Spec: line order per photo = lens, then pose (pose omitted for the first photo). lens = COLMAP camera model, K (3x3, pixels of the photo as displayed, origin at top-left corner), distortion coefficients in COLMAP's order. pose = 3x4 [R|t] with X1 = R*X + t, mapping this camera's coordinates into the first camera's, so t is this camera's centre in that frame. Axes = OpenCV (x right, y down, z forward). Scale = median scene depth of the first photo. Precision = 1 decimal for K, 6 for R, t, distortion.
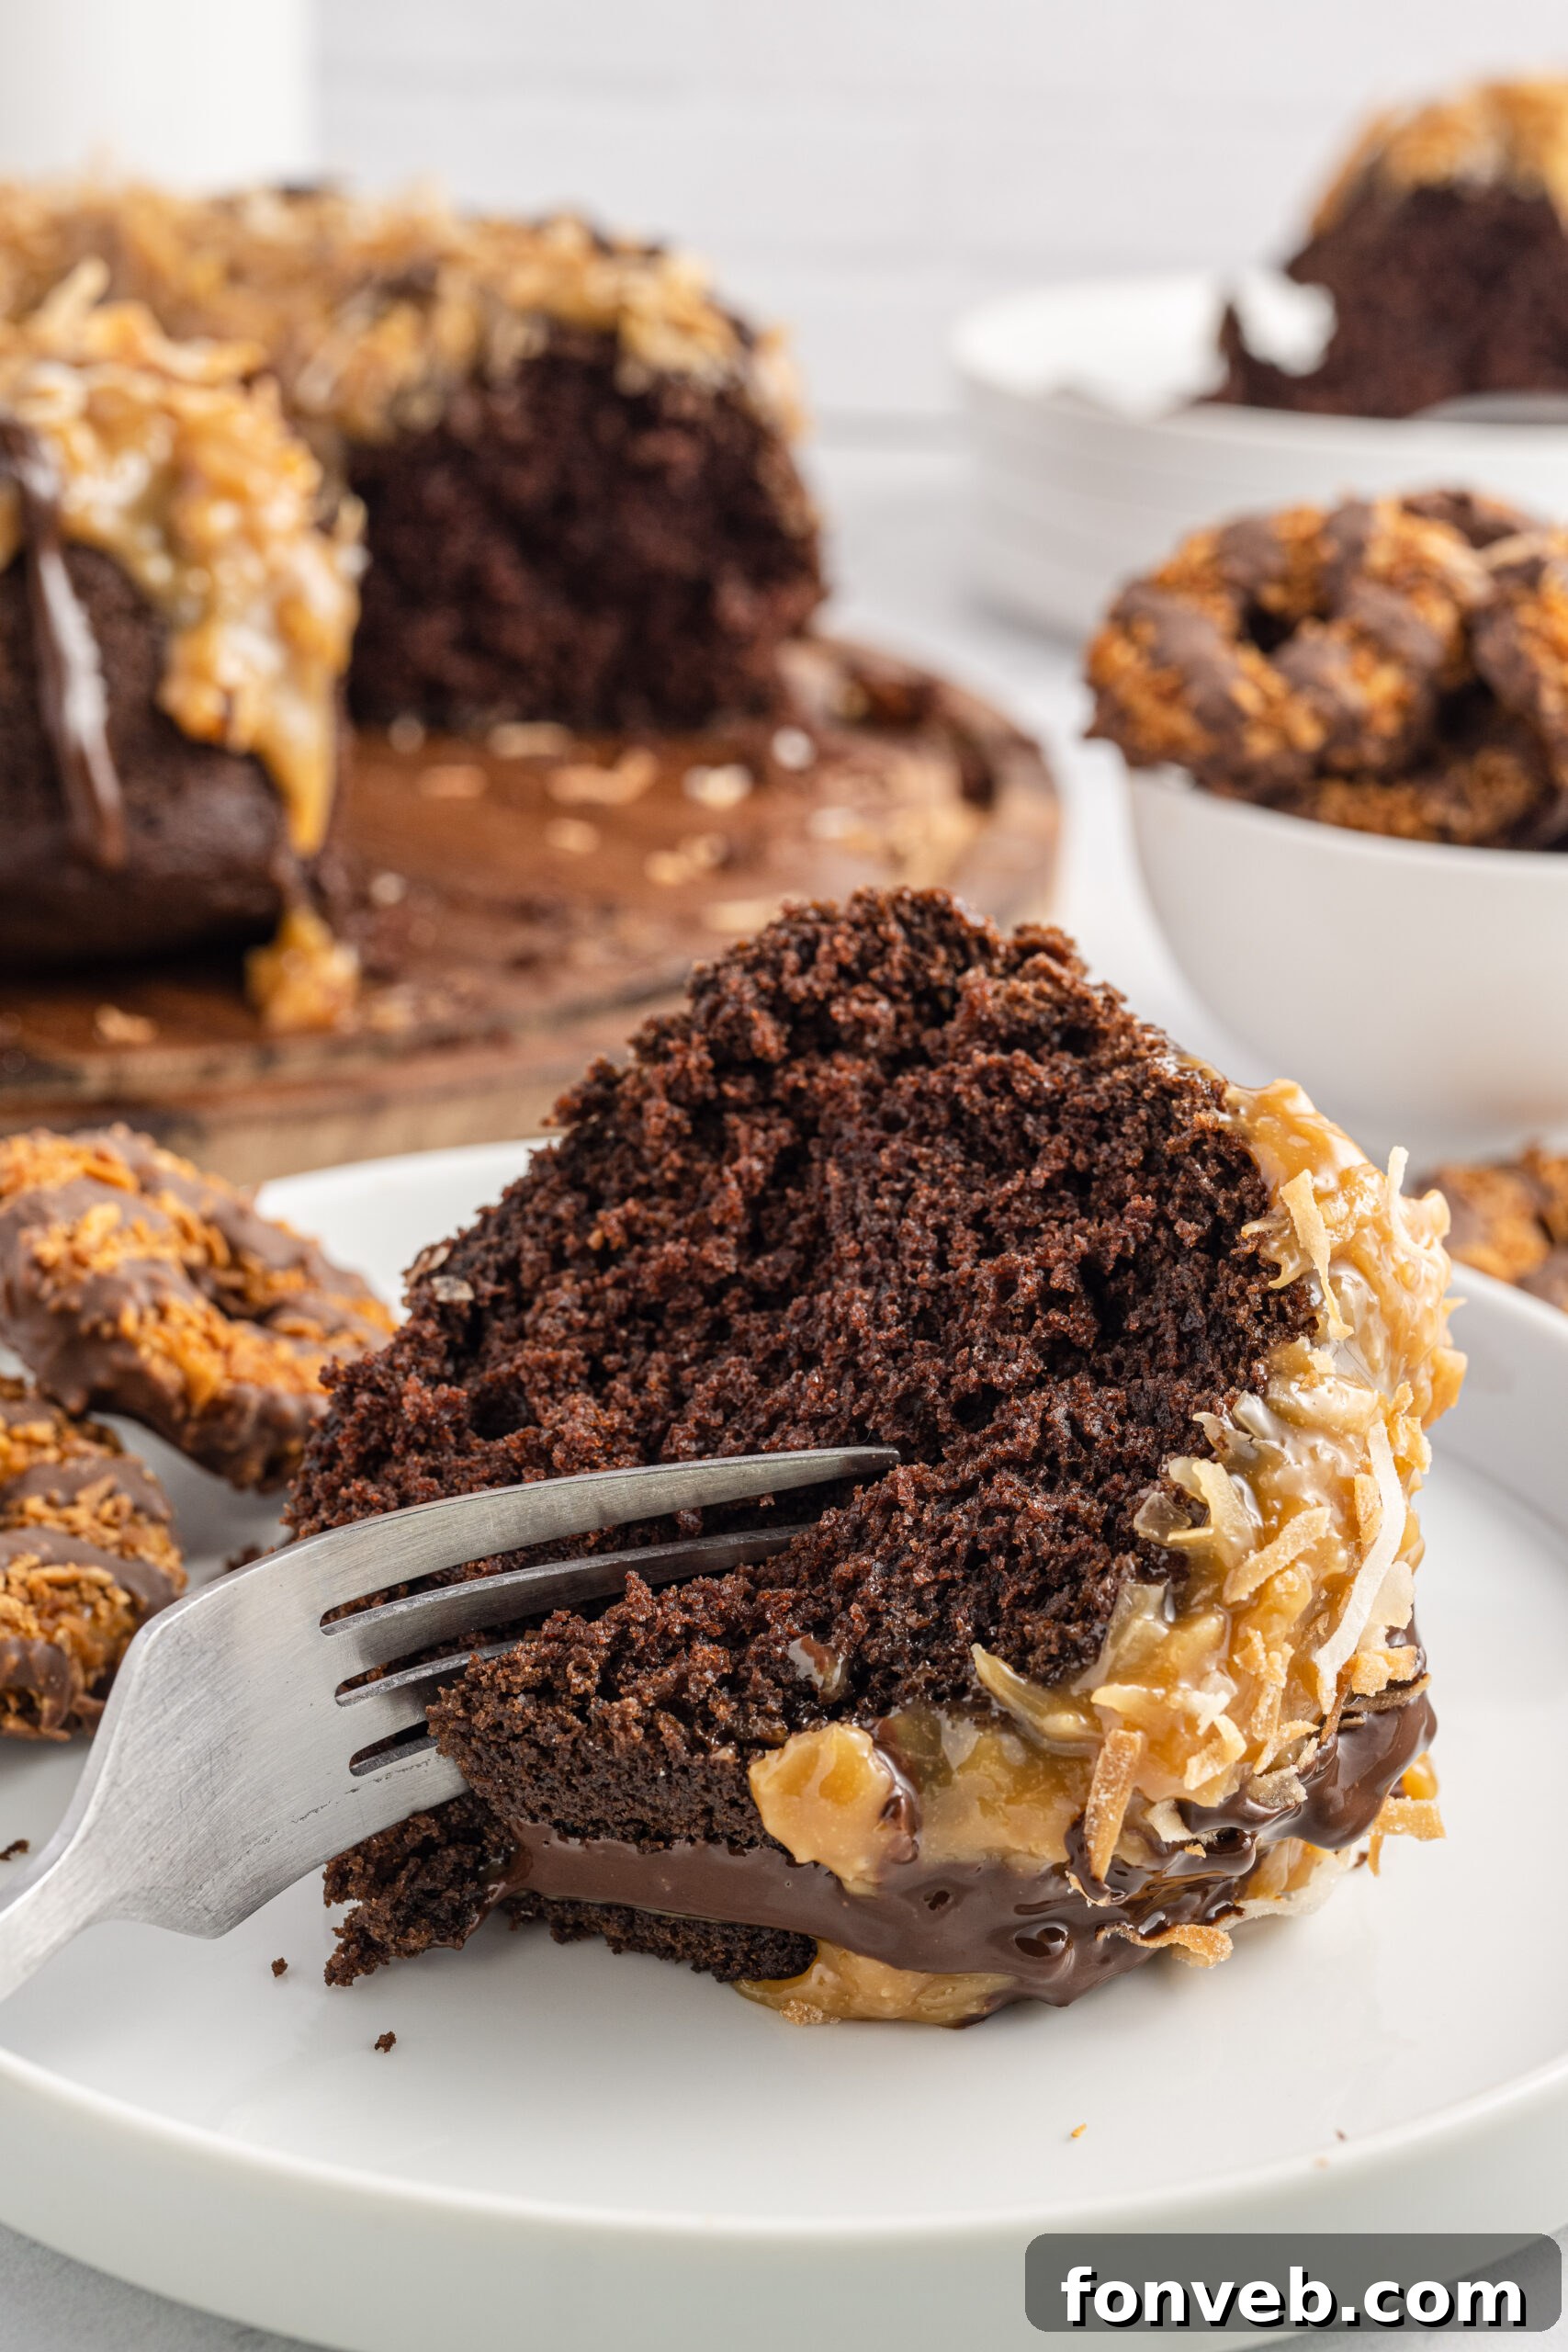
lens RADIAL K [[3747.6, 0, 800.8], [0, 3747.6, 1163.2], [0, 0, 1]] dist [0.065929, 0.000000]
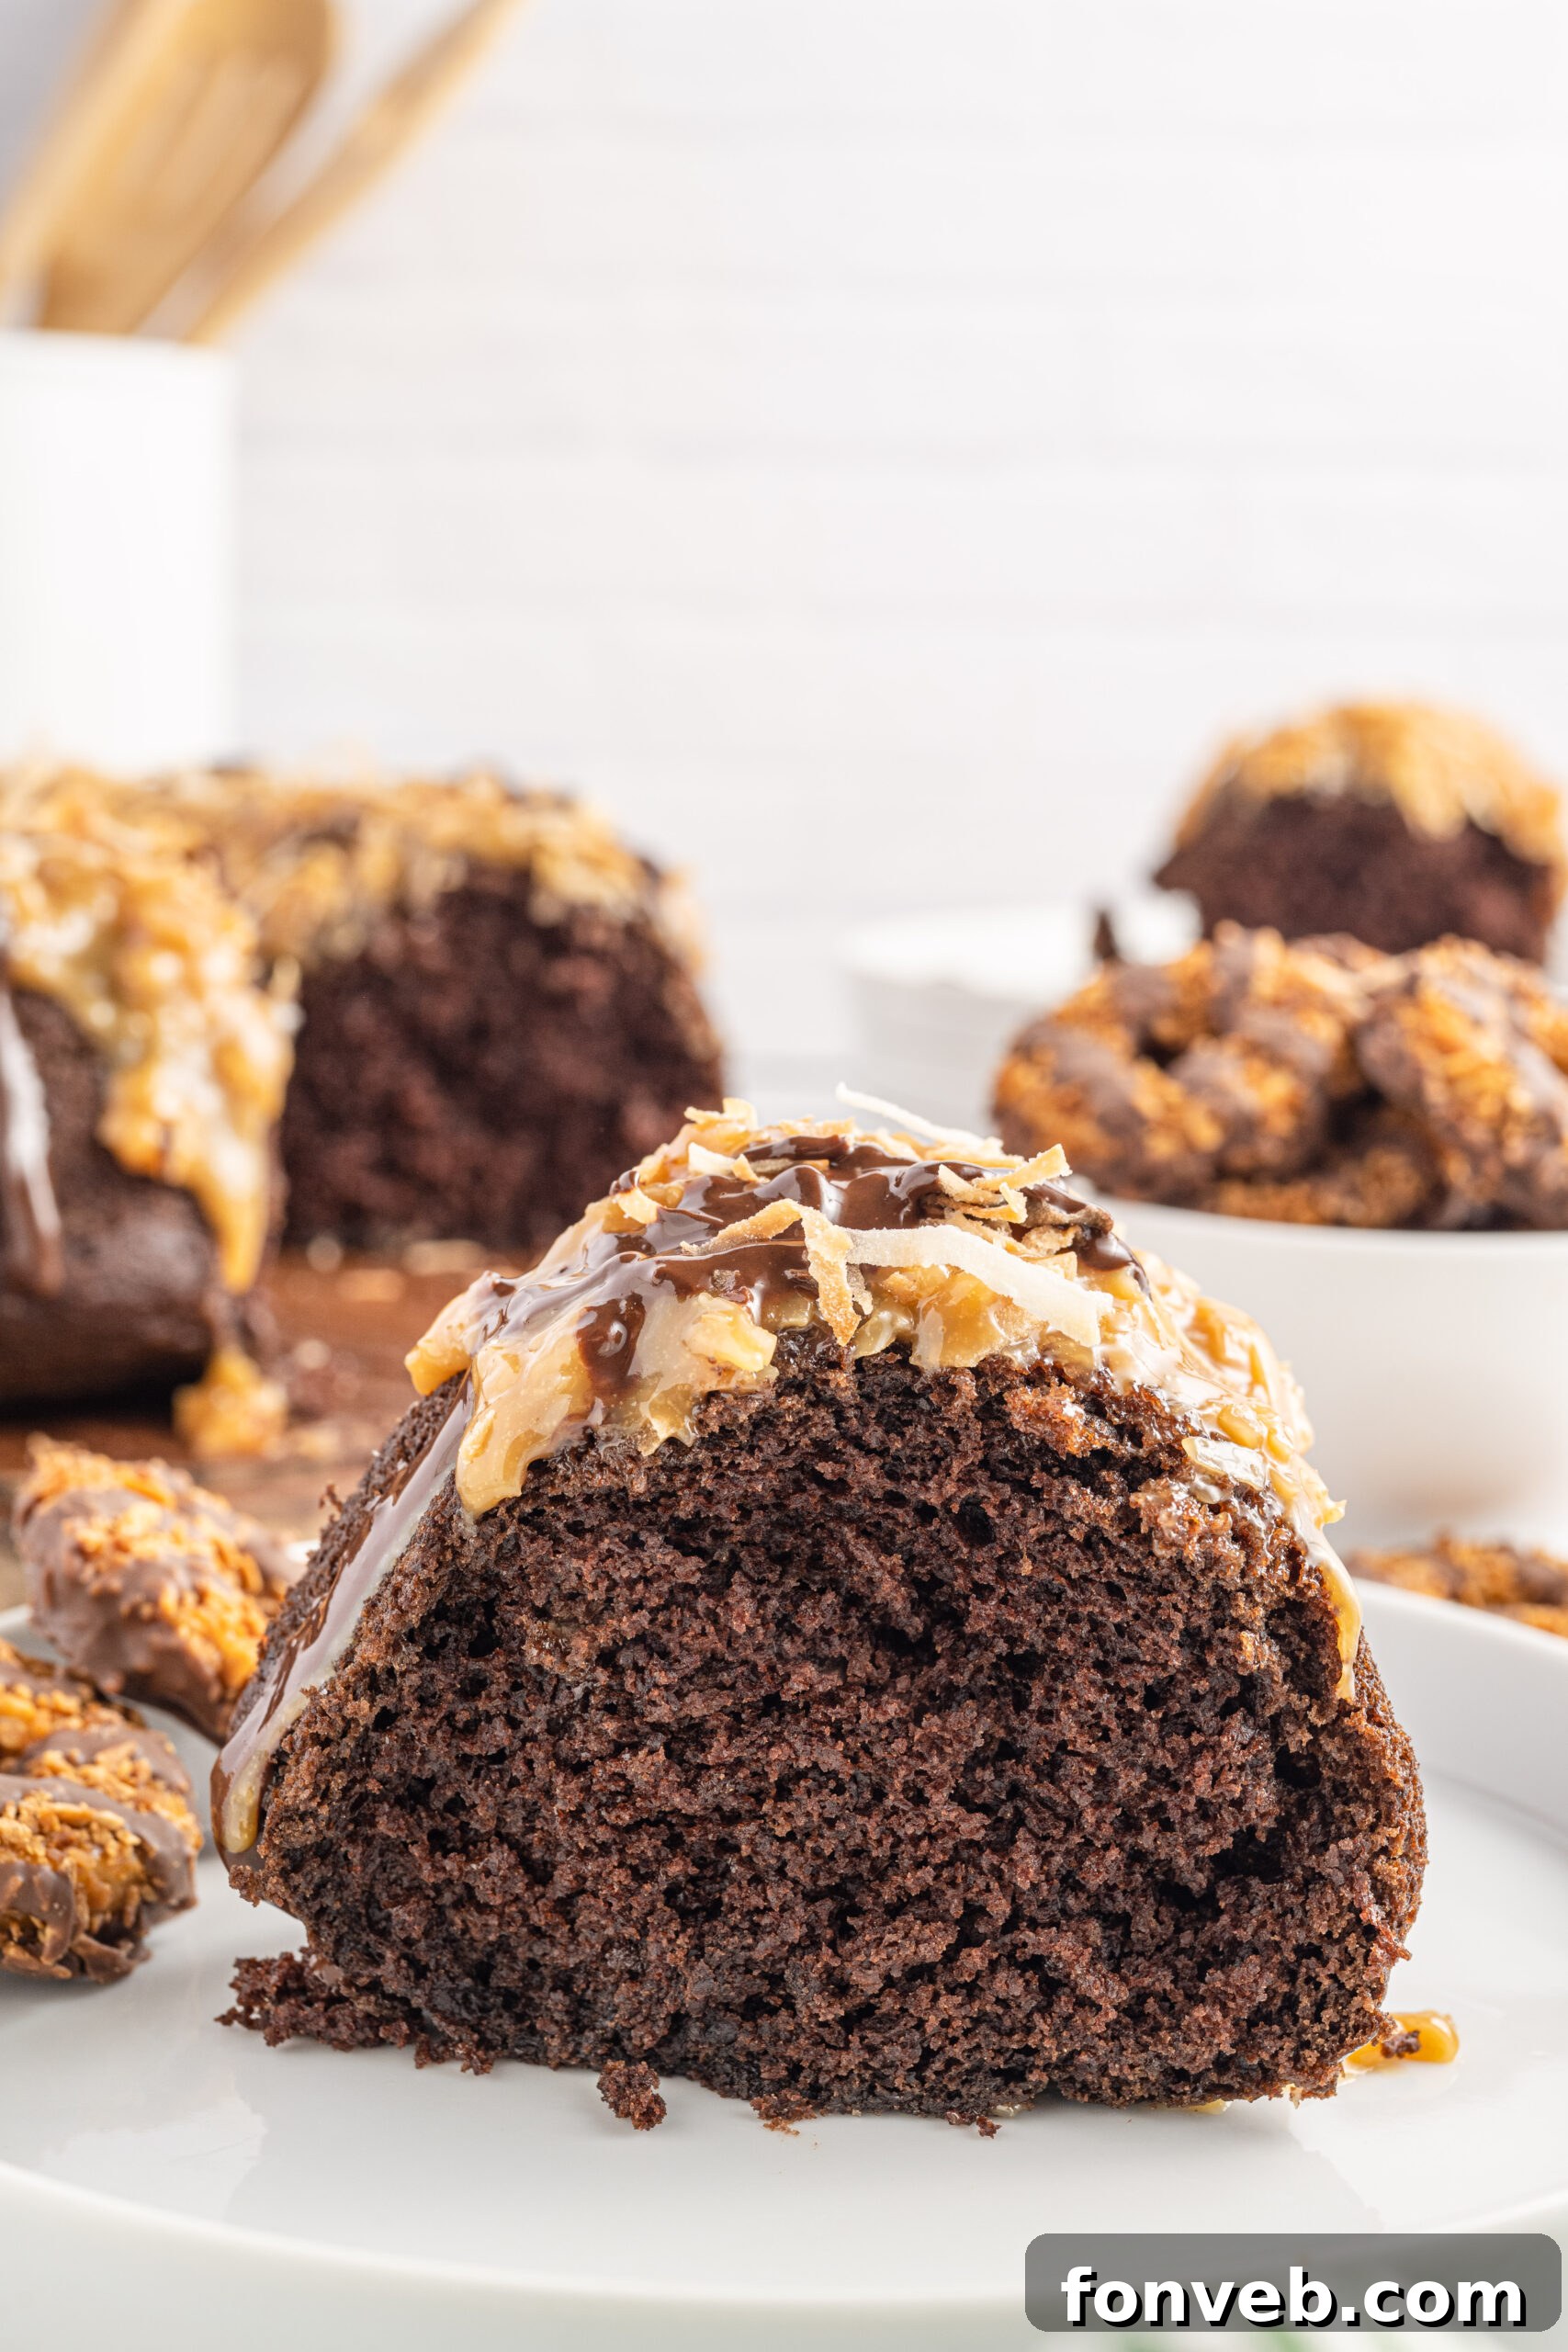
lens RADIAL K [[3747.6, 0, 782.6], [0, 3747.6, 1169.1], [0, 0, 1]] dist [0.065929, 0.000000]
pose [[0.999419, -0.010664, 0.032368, -0.016090], [0.017710, 0.973981, -0.225937, 0.123287], [-0.029117, 0.226379, 0.973604, -0.011098]]
